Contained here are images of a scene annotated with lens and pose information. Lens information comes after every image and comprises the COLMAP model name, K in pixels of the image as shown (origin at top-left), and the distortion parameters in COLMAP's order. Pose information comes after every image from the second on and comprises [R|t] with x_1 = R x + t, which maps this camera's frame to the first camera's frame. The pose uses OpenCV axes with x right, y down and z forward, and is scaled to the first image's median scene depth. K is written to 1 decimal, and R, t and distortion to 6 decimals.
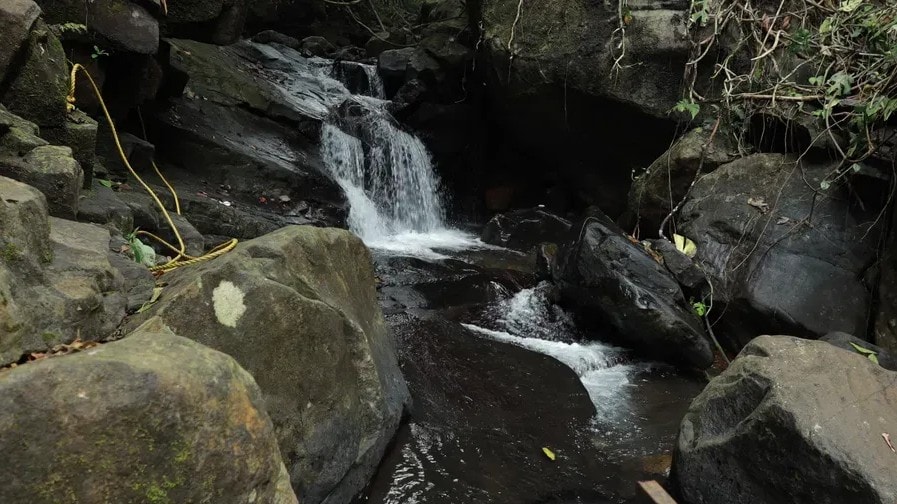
lens RADIAL K [[634.9, 0, 448.5], [0, 634.9, 252.0], [0, 0, 1]] dist [0.000234, -0.000472]
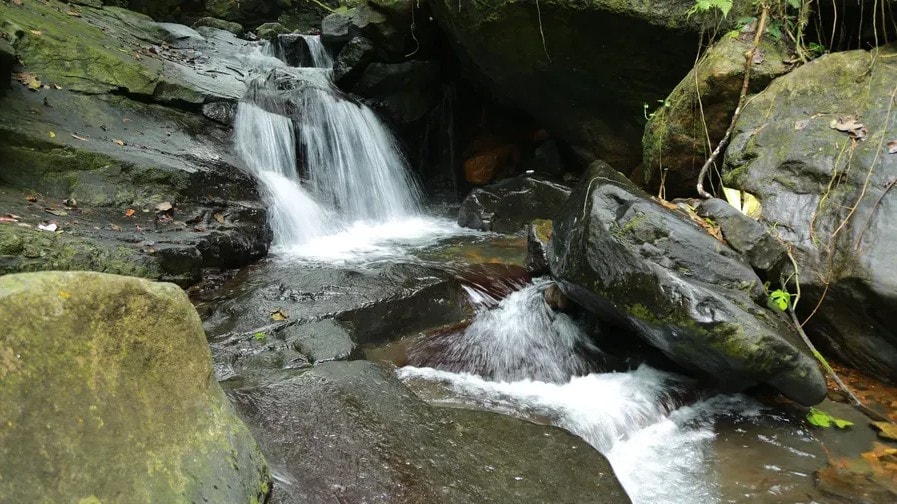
lens RADIAL K [[607.4, 0, 448.5], [0, 607.4, 252.0], [0, 0, 1]] dist [-0.108863, 0.073338]
pose [[0.992088, -0.123638, -0.021805, 0.072067], [0.124339, 0.991641, 0.034455, -0.018040], [0.017363, -0.036893, 0.999168, 0.352973]]
